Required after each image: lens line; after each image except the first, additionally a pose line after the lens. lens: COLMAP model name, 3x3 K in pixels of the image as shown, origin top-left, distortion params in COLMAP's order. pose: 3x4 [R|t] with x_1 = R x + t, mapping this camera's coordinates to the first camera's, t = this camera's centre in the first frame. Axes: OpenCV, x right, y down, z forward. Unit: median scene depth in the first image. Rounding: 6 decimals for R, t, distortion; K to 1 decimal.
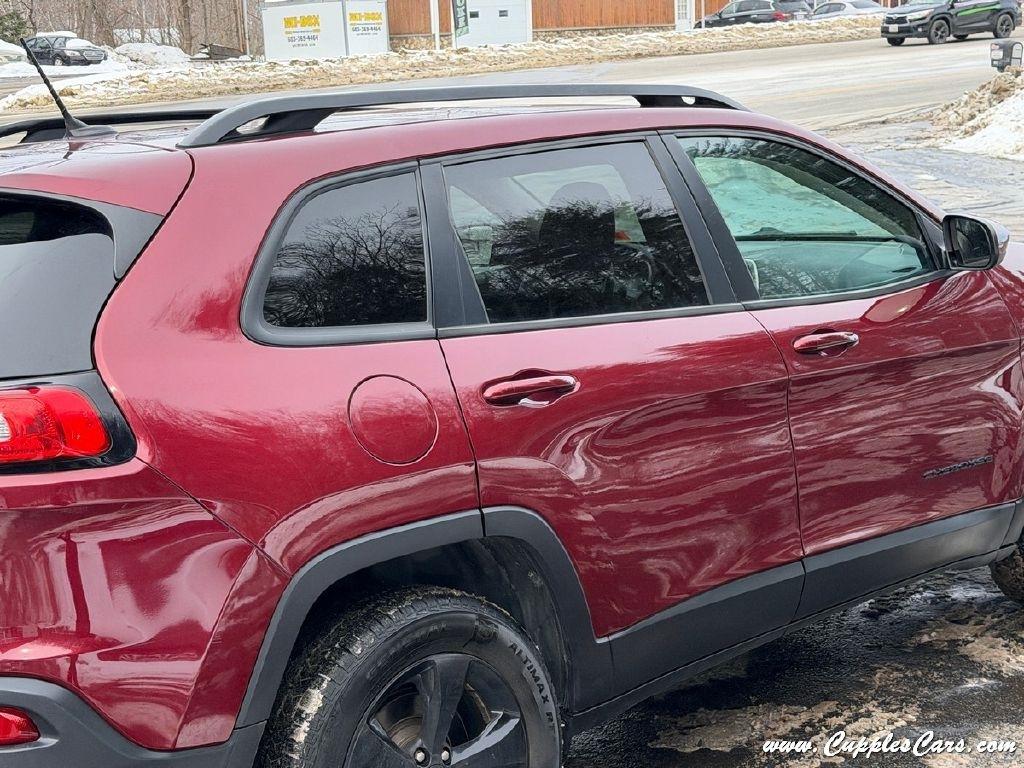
lens RADIAL K [[1675.1, 0, 512.0], [0, 1675.1, 384.0], [0, 0, 1]] dist [0.148728, -0.115644]
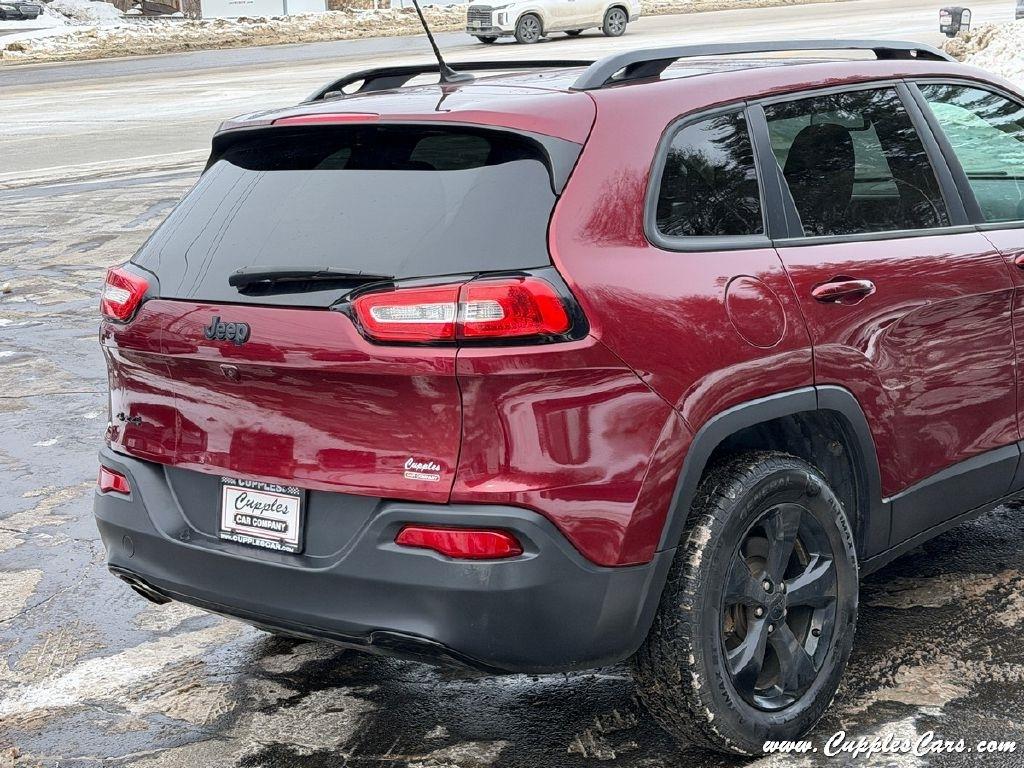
lens RADIAL K [[1675.1, 0, 512.0], [0, 1675.1, 384.0], [0, 0, 1]] dist [0.148728, -0.115644]
pose [[0.998814, 0.000535, 0.048689, -0.273895], [-0.001610, 0.999756, 0.022041, 0.041925], [-0.048665, -0.022093, 0.998571, -0.200695]]
